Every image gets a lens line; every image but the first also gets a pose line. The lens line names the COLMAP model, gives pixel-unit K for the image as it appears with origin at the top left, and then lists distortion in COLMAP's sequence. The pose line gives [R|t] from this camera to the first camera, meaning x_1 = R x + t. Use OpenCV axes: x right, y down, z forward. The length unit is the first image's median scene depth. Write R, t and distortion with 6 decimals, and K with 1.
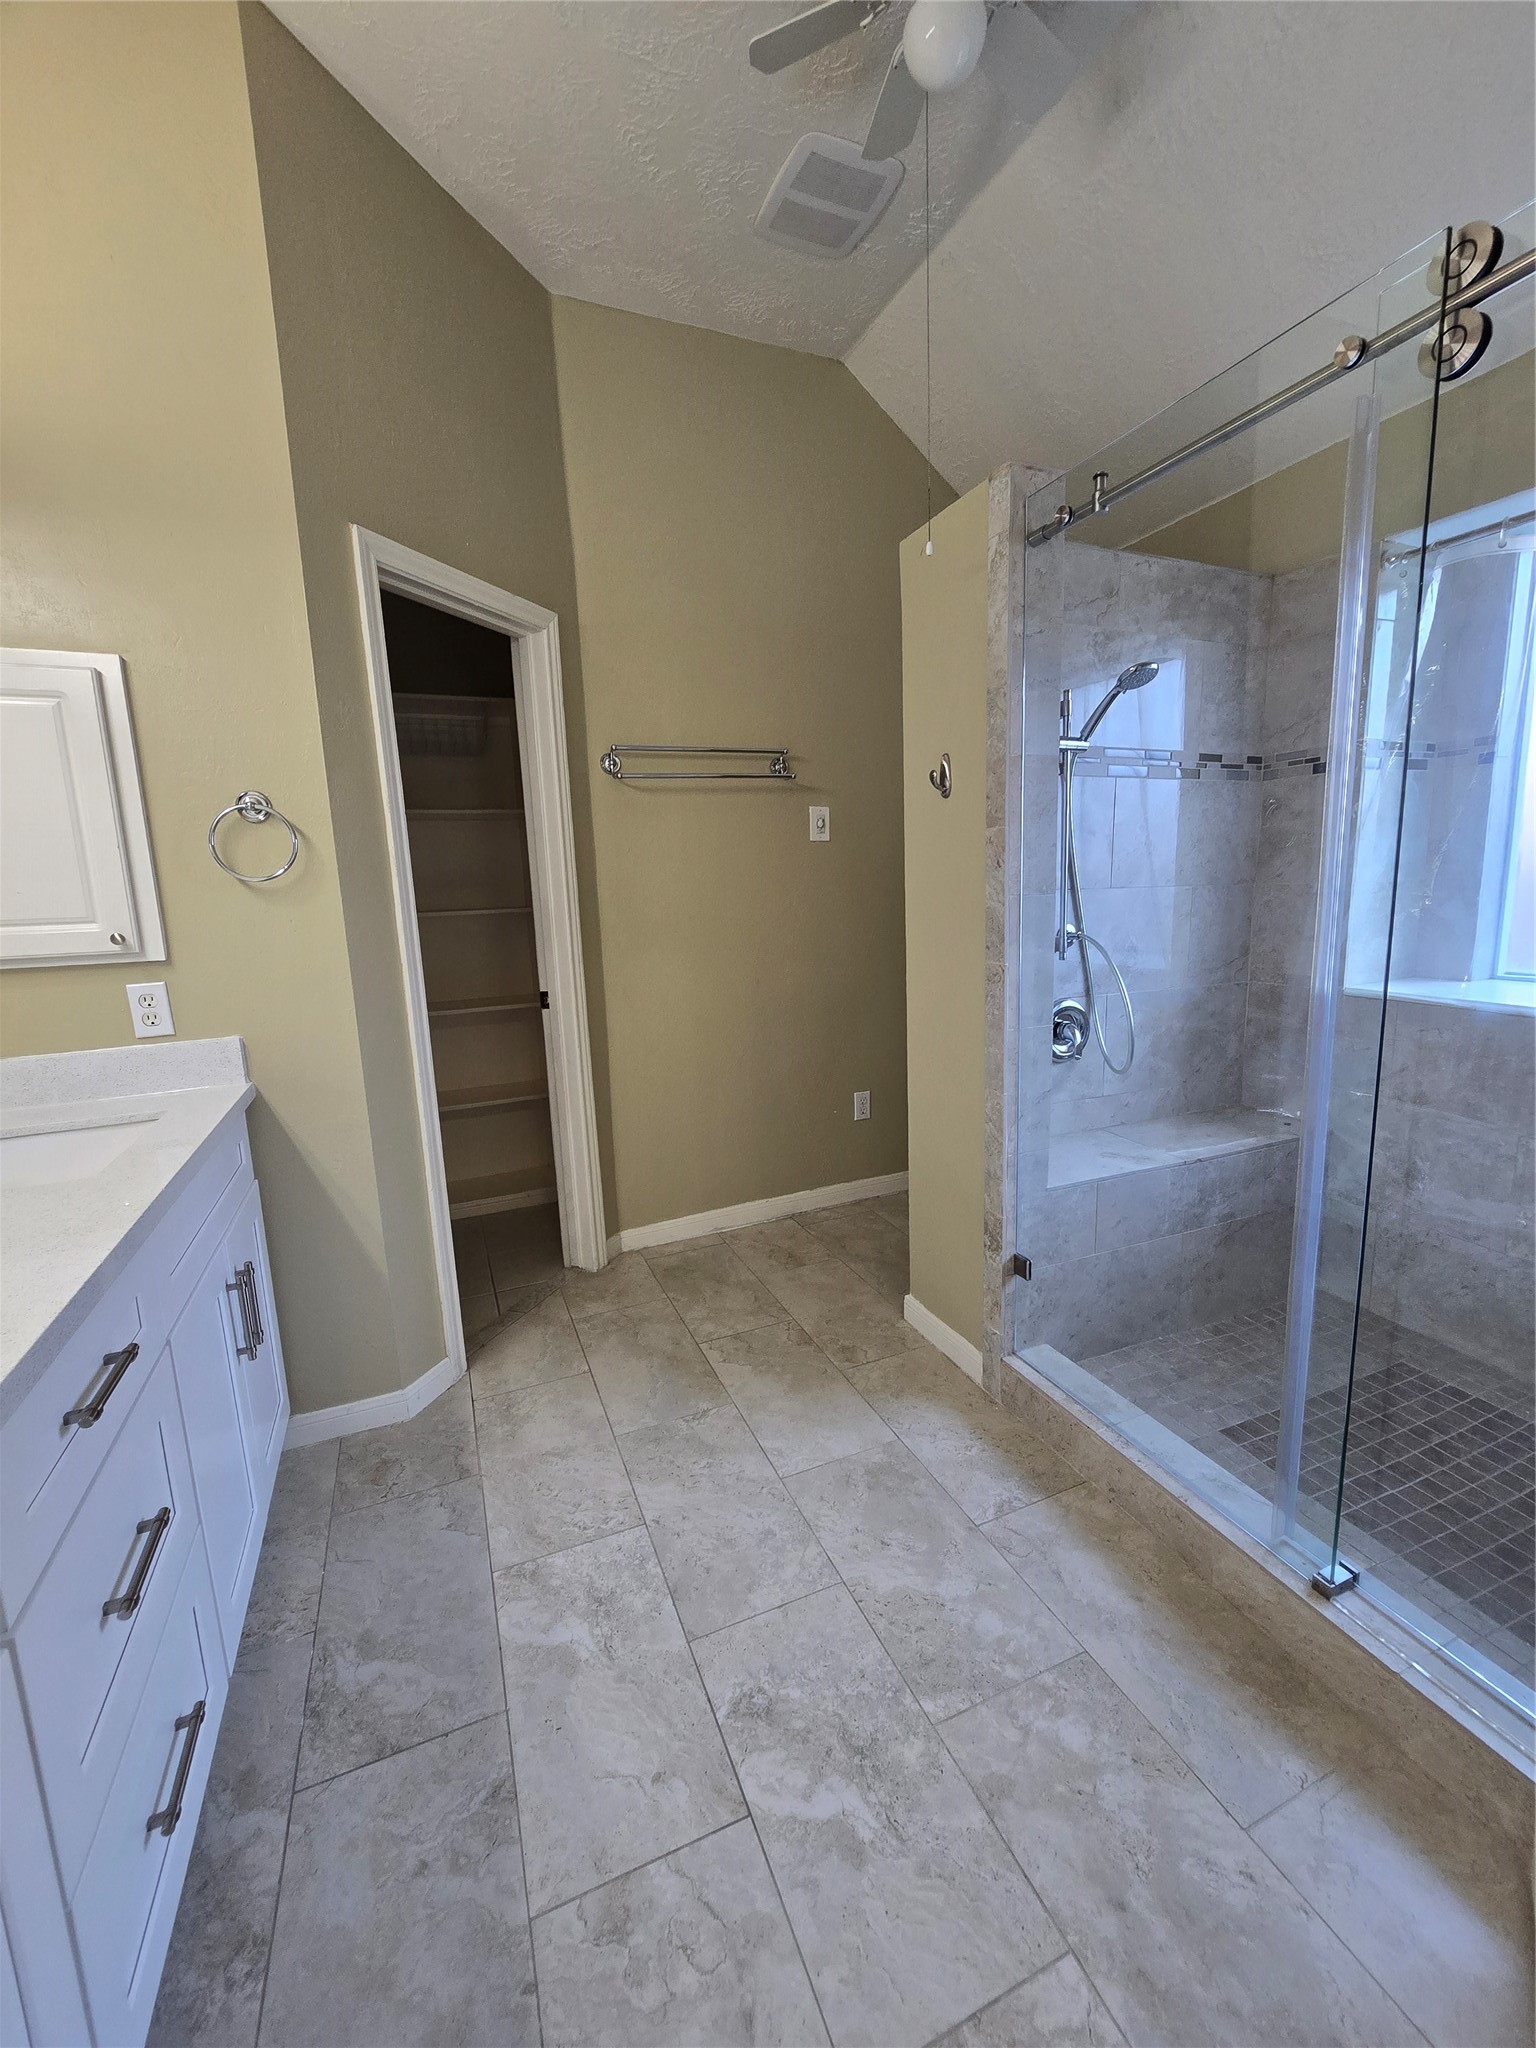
lens RADIAL K [[842.9, 0, 772.4], [0, 842.9, 1025.1], [0, 0, 1]] dist [-0.006736, 0.001442]
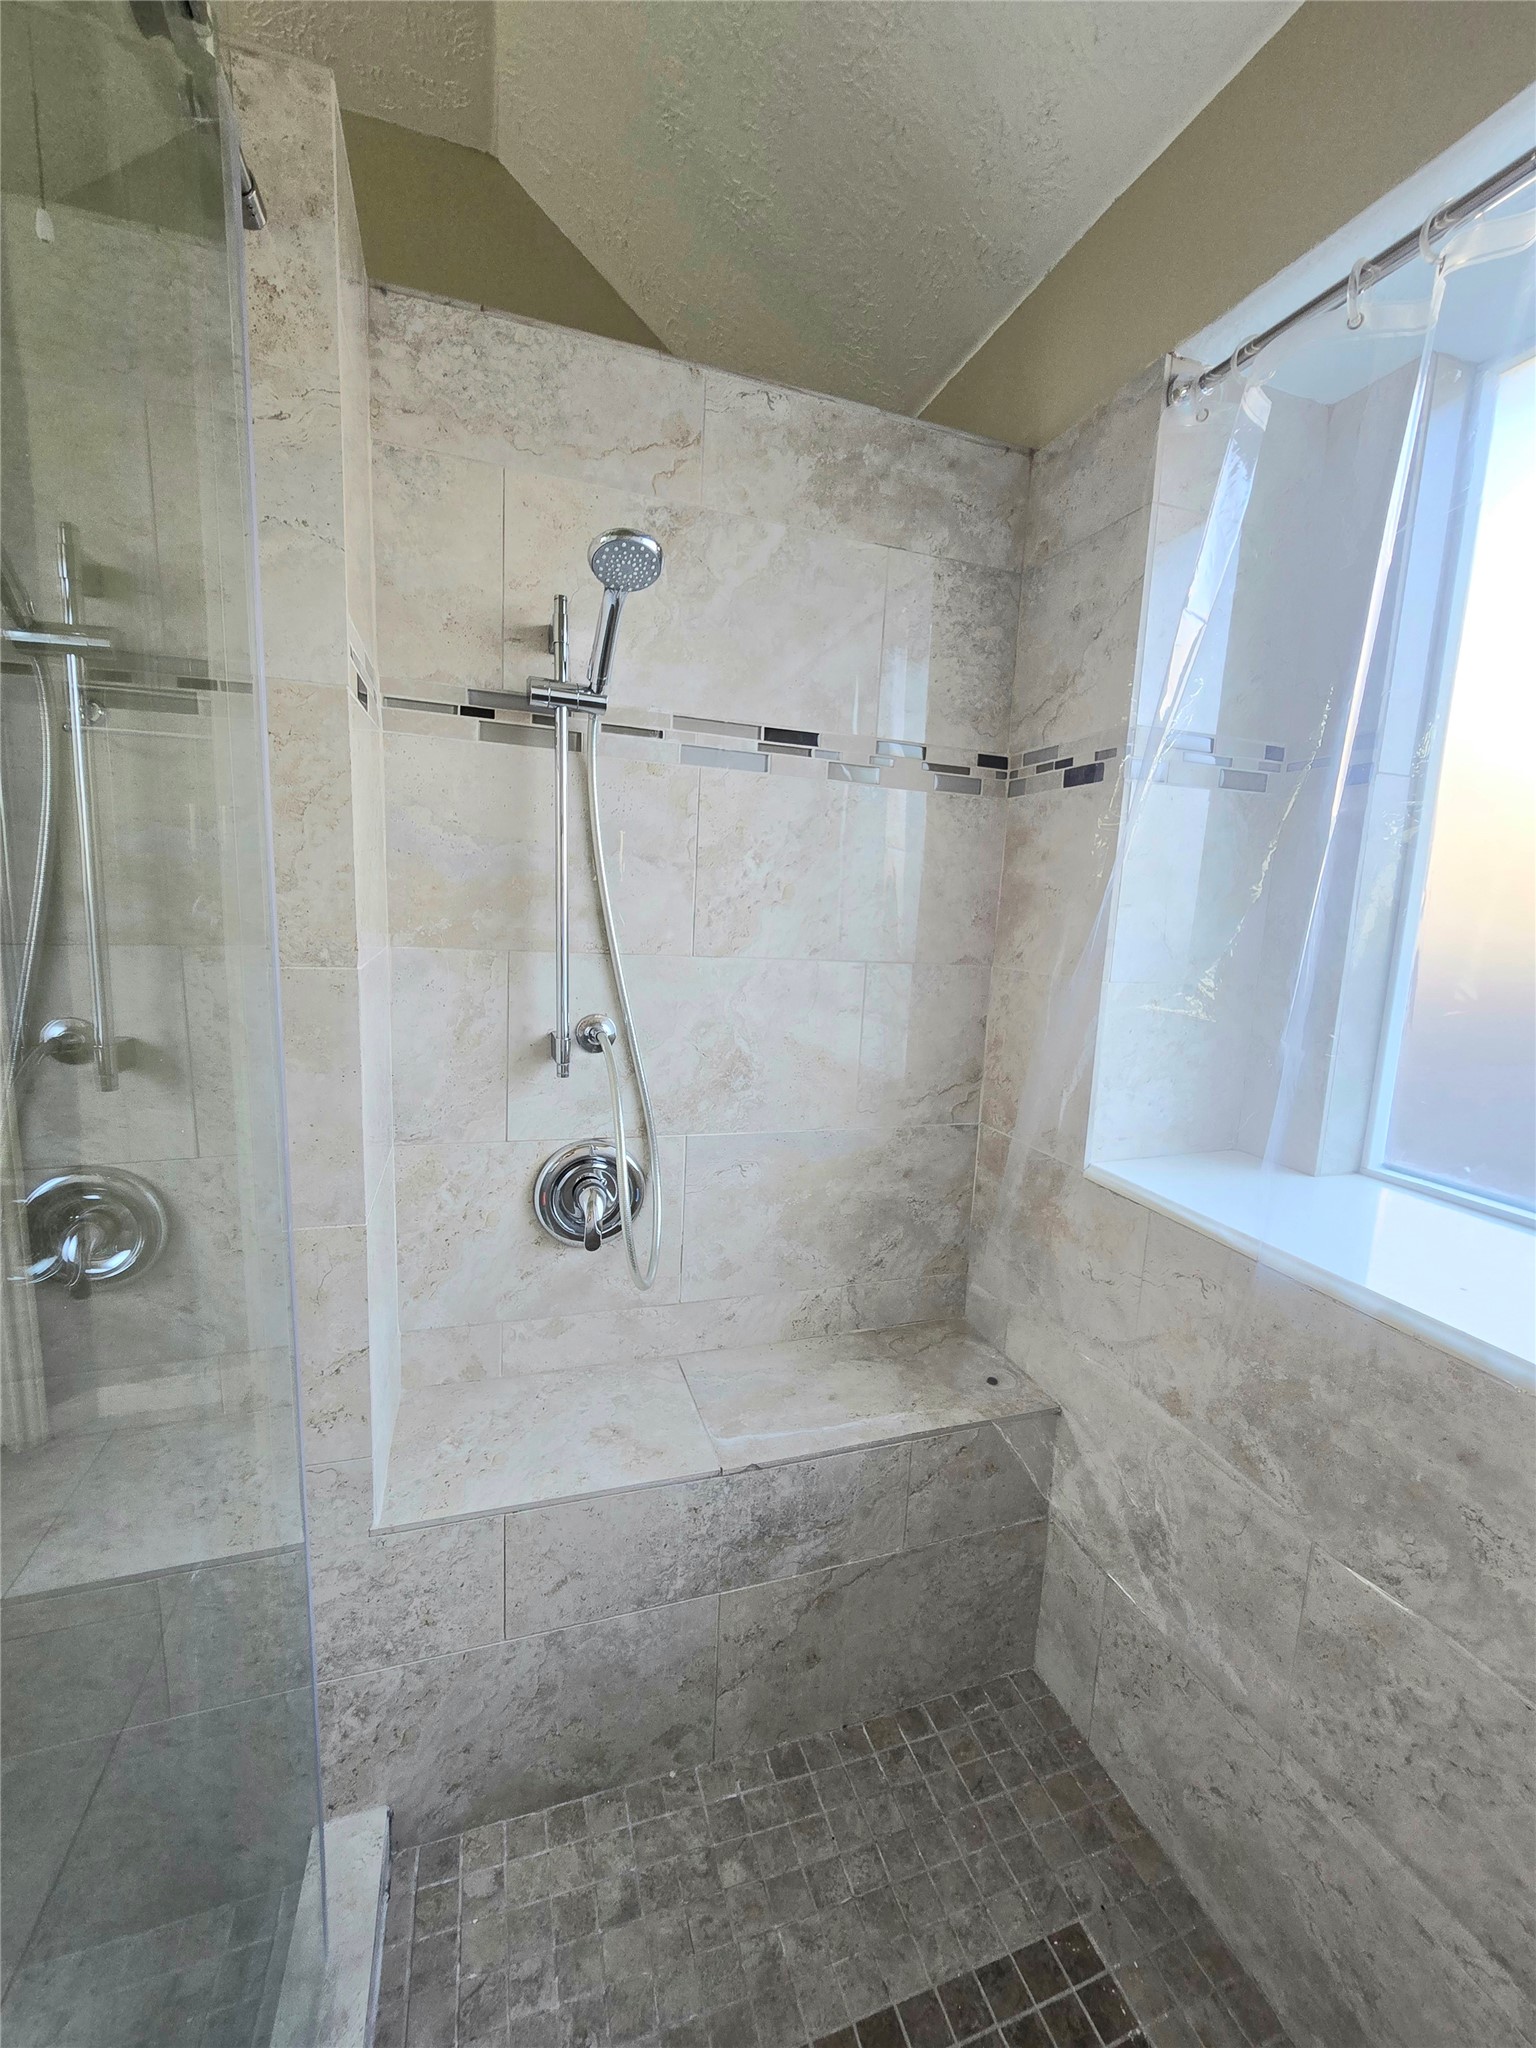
lens RADIAL K [[842.9, 0, 778.4], [0, 842.9, 1026.7], [0, 0, 1]] dist [-0.006736, 0.001442]
pose [[0.994994, 0.083930, -0.054253, 0.671598], [-0.085066, 0.996194, -0.018980, -0.146705], [0.052454, 0.023500, 0.998347, 0.569524]]
